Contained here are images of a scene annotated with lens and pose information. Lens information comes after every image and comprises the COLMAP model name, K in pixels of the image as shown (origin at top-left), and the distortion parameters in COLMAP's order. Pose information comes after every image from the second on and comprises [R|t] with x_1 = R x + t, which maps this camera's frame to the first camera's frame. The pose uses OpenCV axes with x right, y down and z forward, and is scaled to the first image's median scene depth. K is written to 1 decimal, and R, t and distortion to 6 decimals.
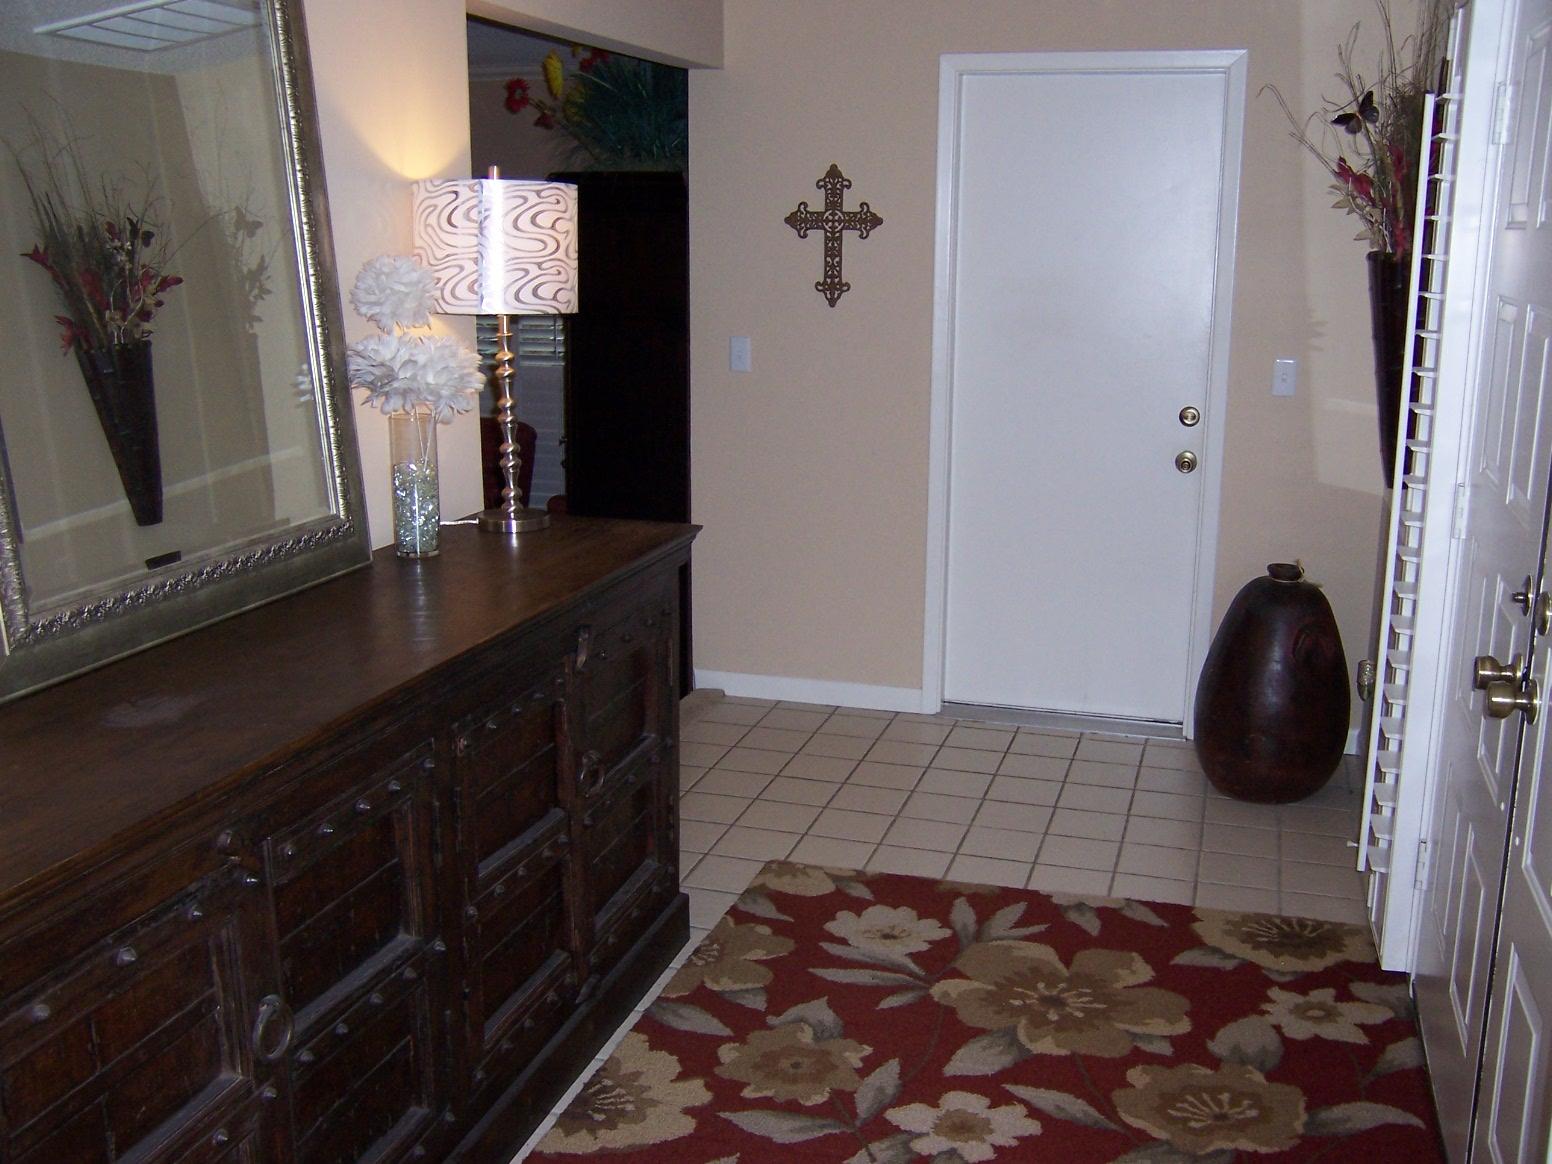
lens RADIAL K [[1540.2, 0, 790.8], [0, 1540.2, 577.6], [0, 0, 1]] dist [-0.092649, 0.000000]
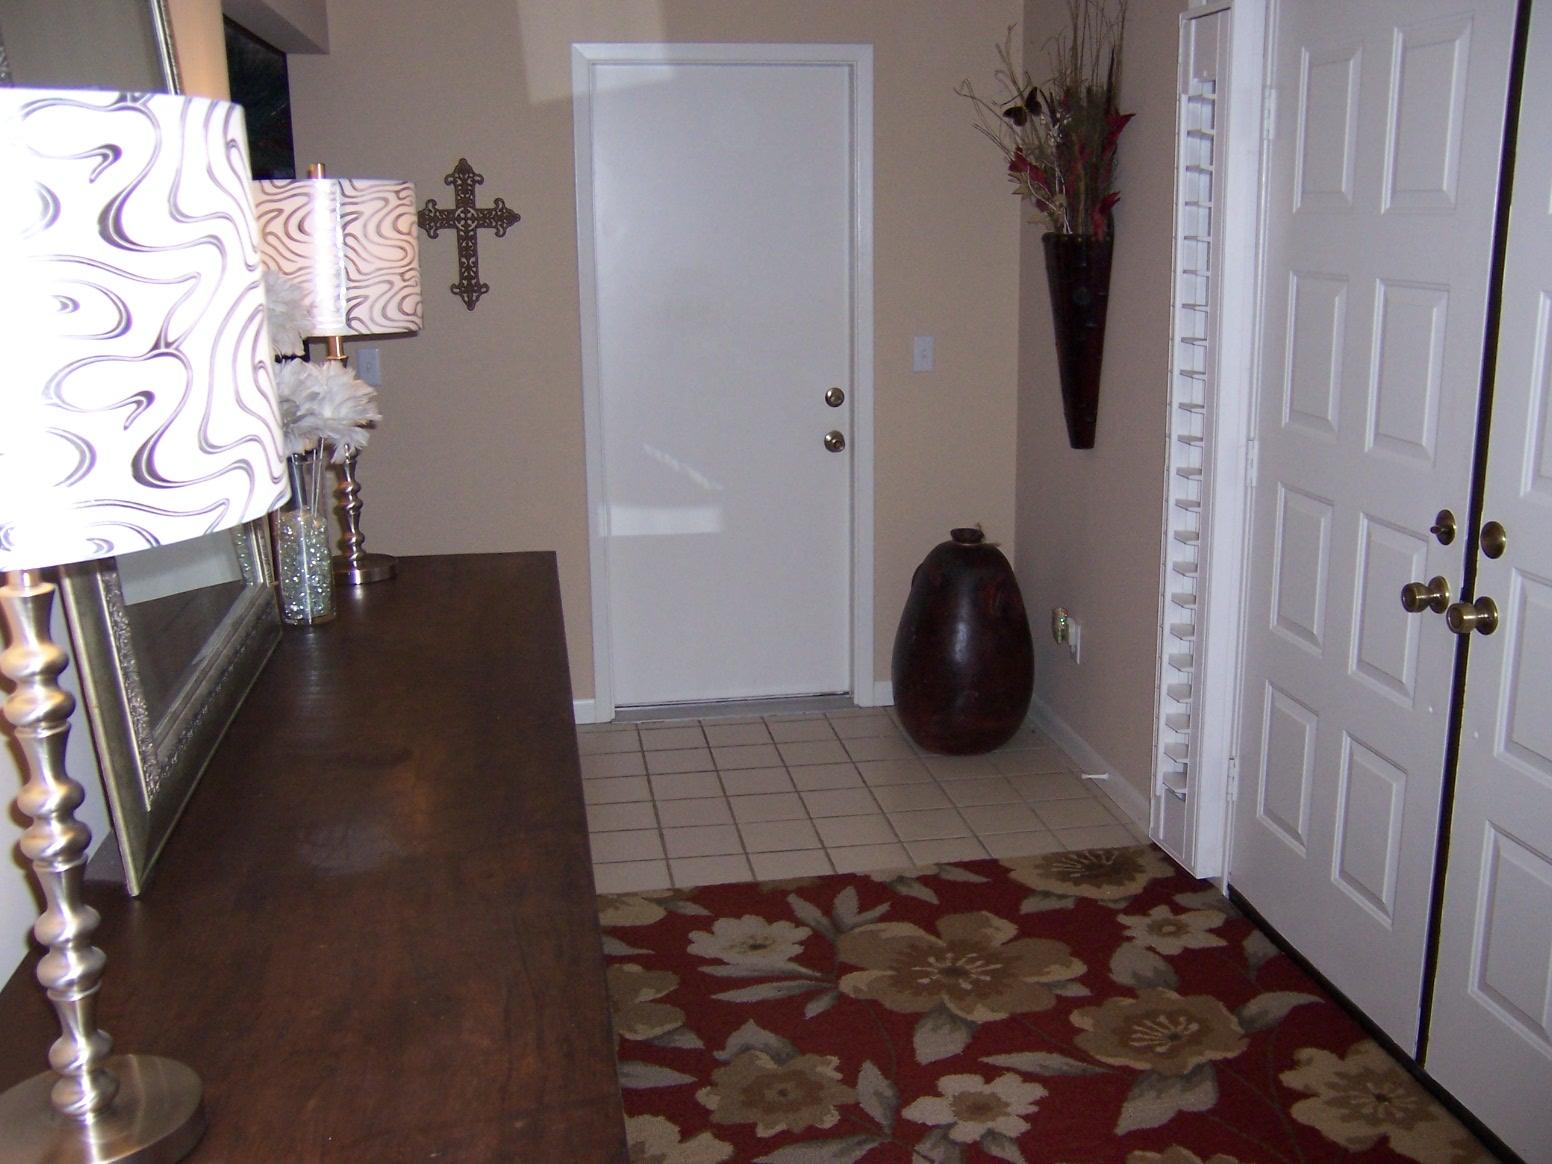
lens RADIAL K [[1540.2, 0, 781.6], [0, 1540.2, 591.4], [0, 0, 1]] dist [-0.092649, 0.000000]
pose [[0.898729, -0.122553, 0.421031, -0.329140], [0.116198, 0.992387, 0.040828, -0.032096], [-0.422829, 0.012230, 0.906127, 0.107898]]
